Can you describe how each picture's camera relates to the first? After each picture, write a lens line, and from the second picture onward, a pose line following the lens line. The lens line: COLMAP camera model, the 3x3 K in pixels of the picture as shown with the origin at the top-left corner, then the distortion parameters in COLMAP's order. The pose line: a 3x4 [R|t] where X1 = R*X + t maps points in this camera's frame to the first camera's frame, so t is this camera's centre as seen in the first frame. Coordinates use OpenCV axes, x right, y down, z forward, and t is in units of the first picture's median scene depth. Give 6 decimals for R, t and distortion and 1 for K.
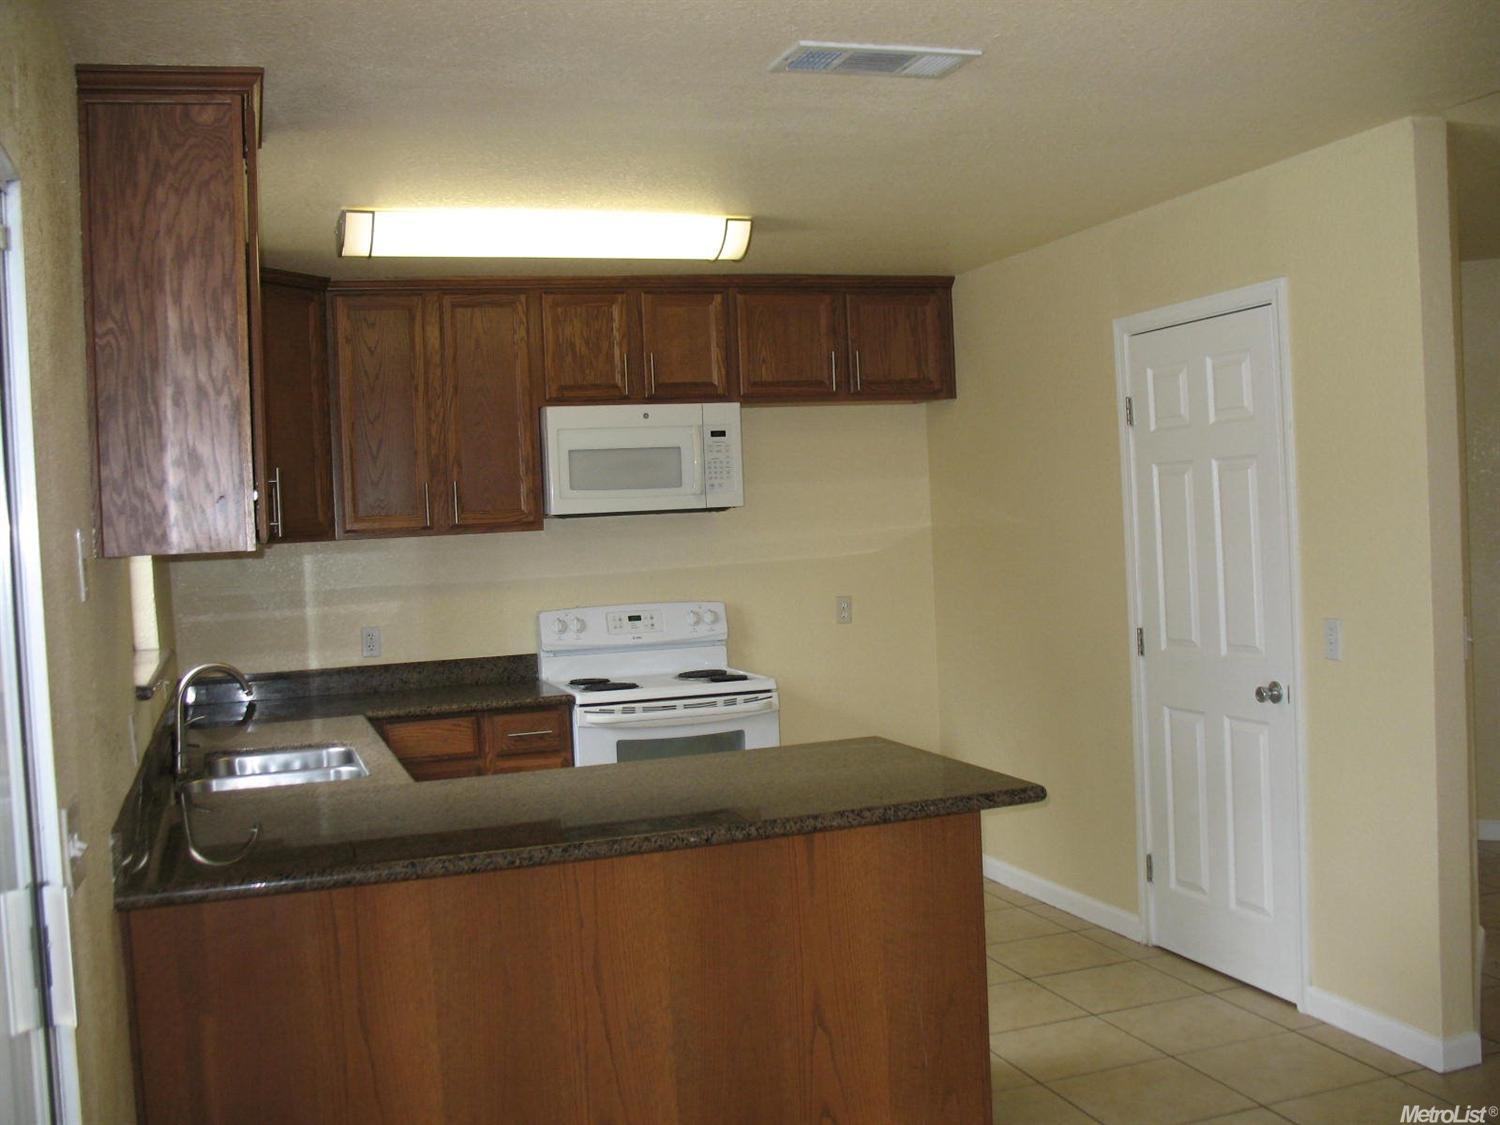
lens RADIAL K [[1554.7, 0, 752.5], [0, 1554.7, 558.5], [0, 0, 1]] dist [-0.169168, 0.000000]
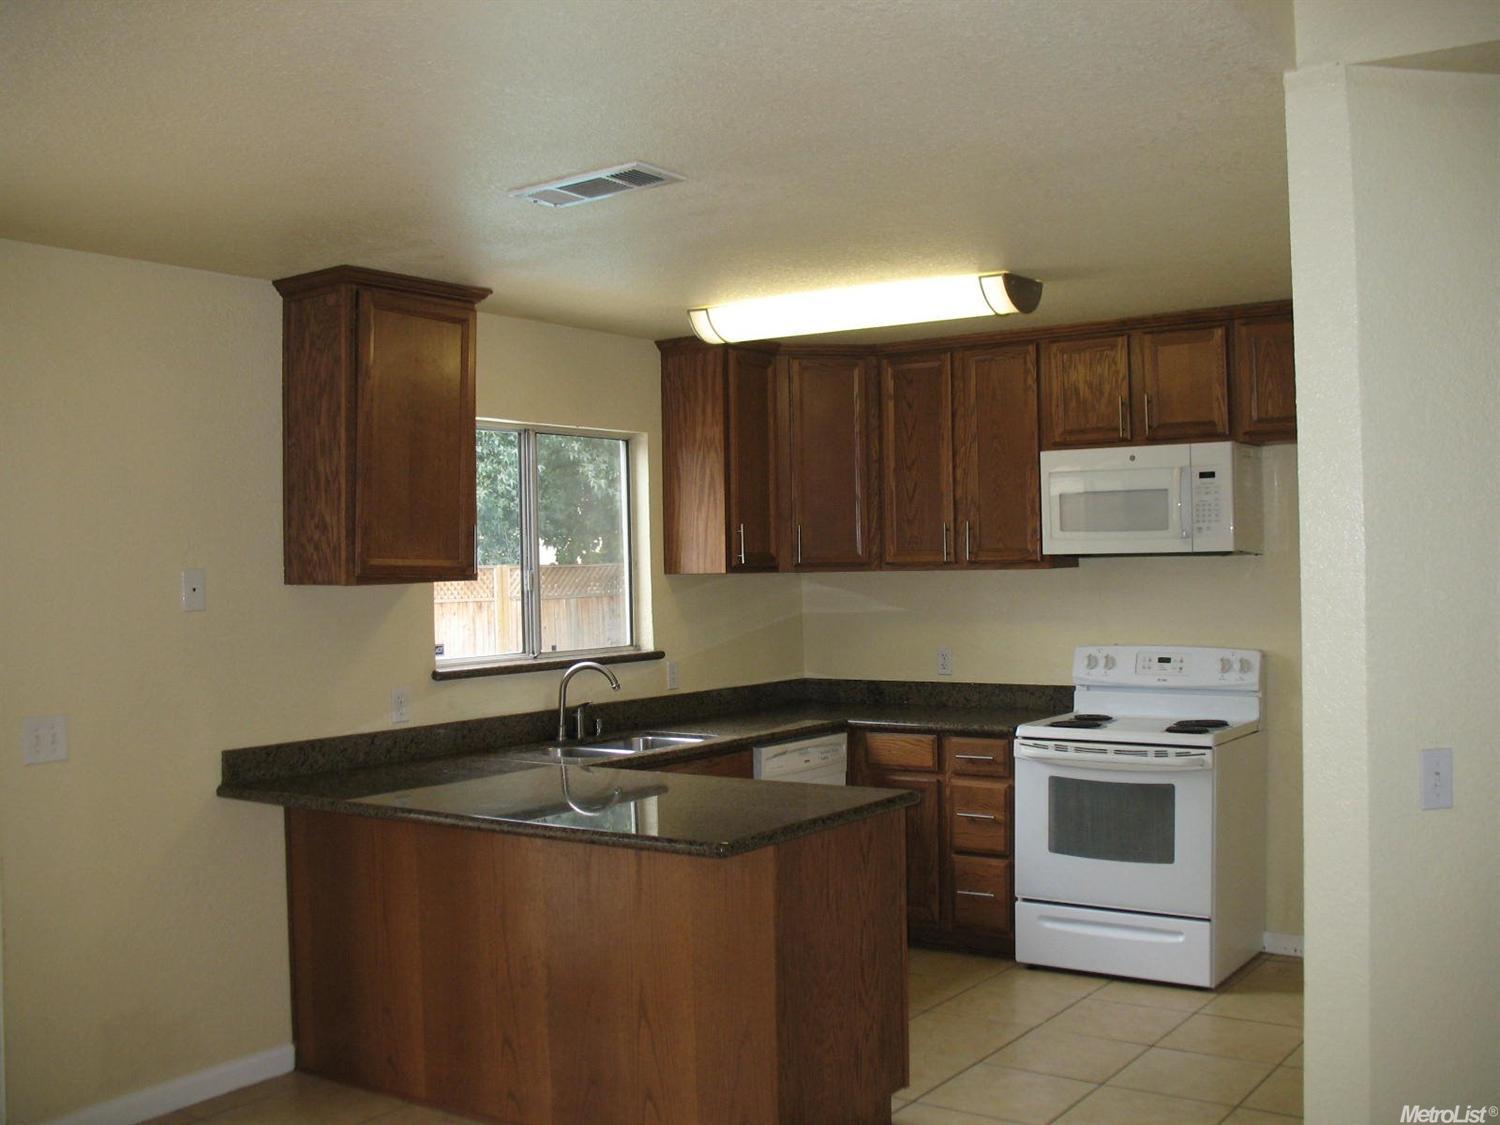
lens RADIAL K [[1554.7, 0, 750.7], [0, 1554.7, 565.5], [0, 0, 1]] dist [-0.169168, 0.000000]
pose [[0.579396, 0.039387, -0.814094, 0.598332], [-0.032254, 0.999157, 0.025385, -0.040234], [0.814408, 0.011550, 0.580178, 0.229113]]
